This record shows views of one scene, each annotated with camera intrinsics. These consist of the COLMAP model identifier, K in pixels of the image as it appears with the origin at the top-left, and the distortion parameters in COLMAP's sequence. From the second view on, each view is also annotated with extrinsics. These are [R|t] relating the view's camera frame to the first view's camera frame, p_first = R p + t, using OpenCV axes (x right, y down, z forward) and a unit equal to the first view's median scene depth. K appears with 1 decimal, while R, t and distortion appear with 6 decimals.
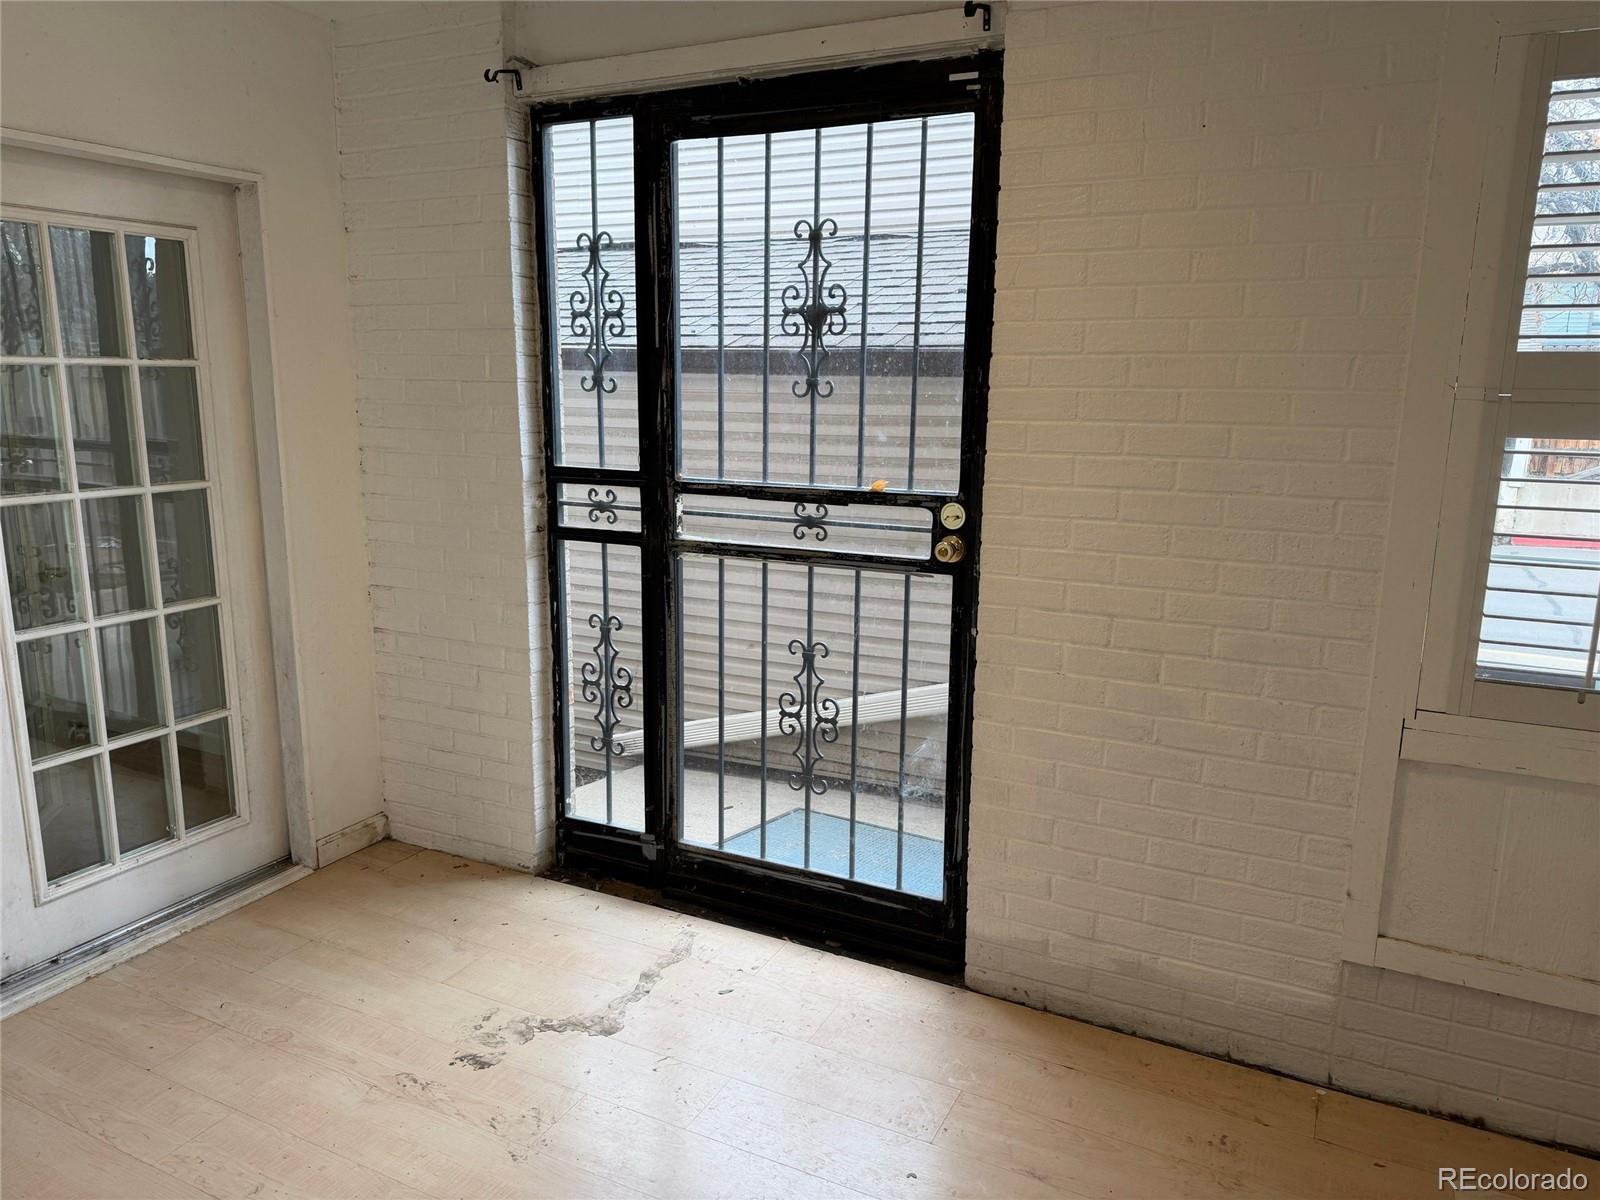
lens RADIAL K [[1152.9, 0, 811.6], [0, 1152.9, 598.3], [0, 0, 1]] dist [0.077345, -0.040461]
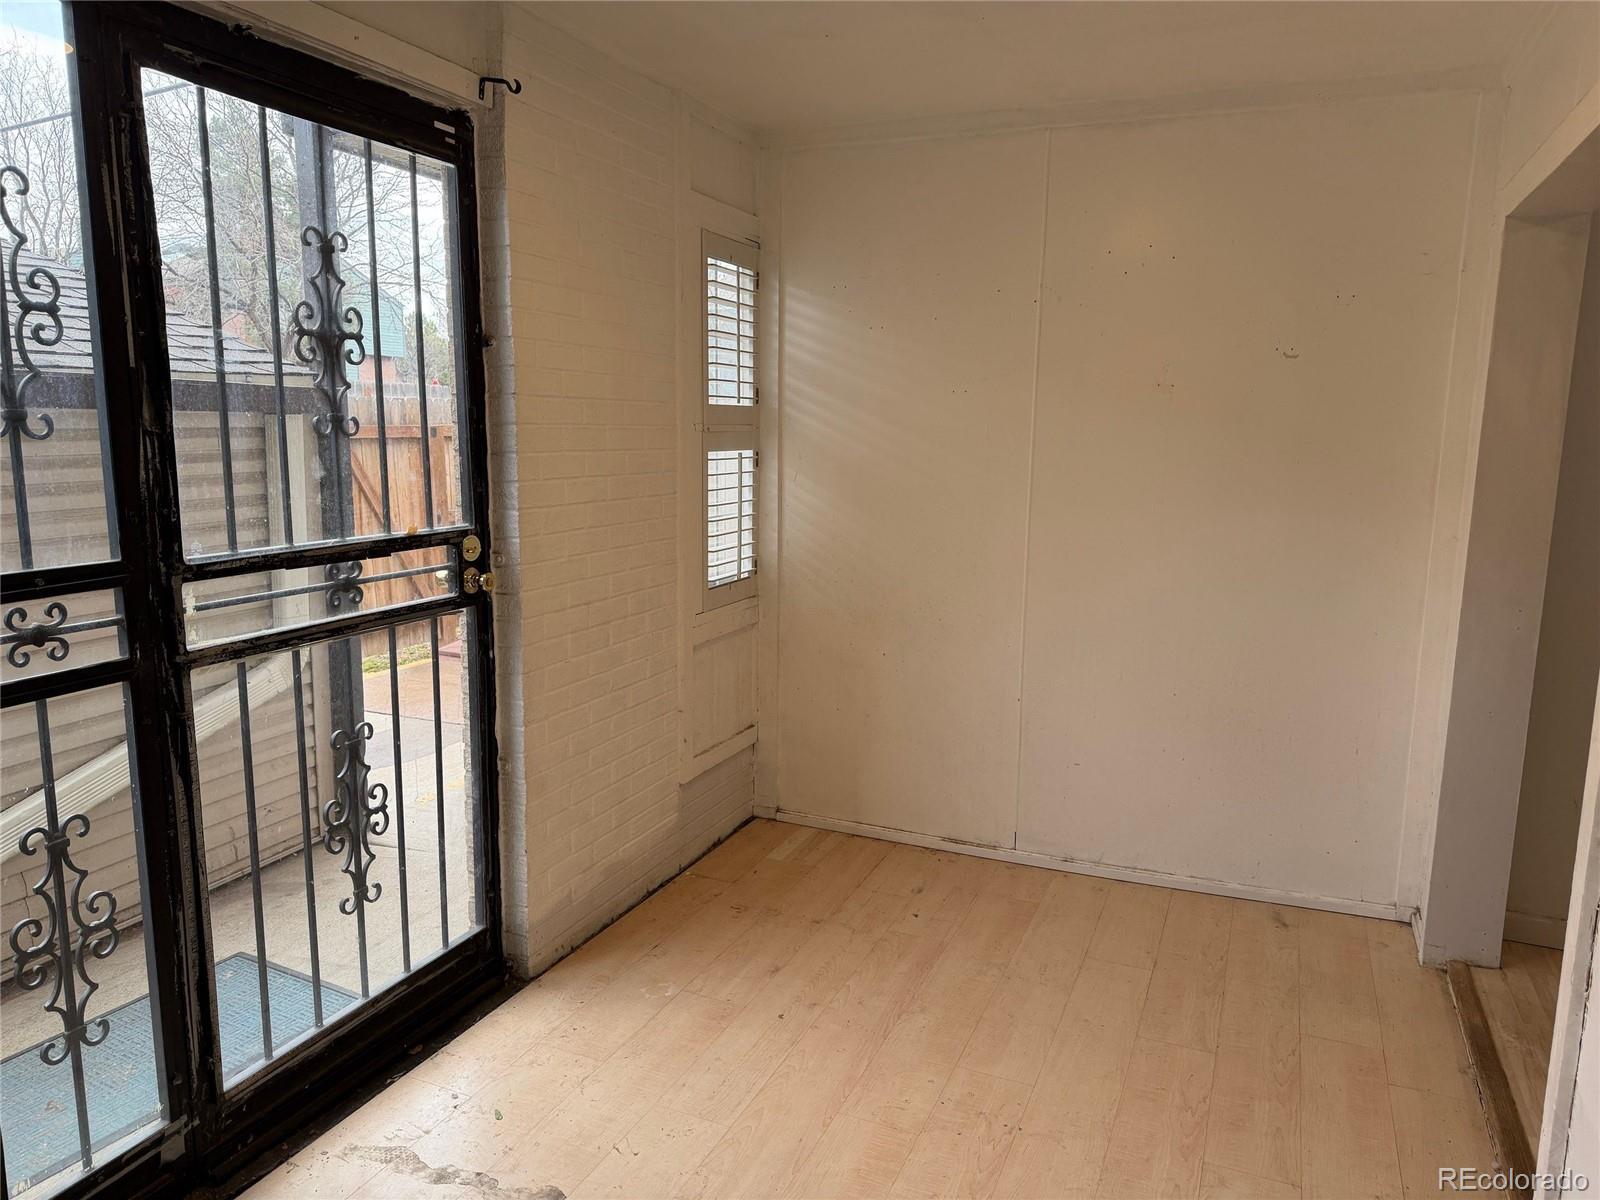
lens RADIAL K [[1152.9, 0, 799.7], [0, 1152.9, 597.4], [0, 0, 1]] dist [0.077345, -0.040461]
pose [[-0.070838, -0.160952, 0.984417, -0.875303], [0.181636, 0.968315, 0.171389, -0.144889], [-0.980811, 0.190947, -0.039359, 0.721047]]
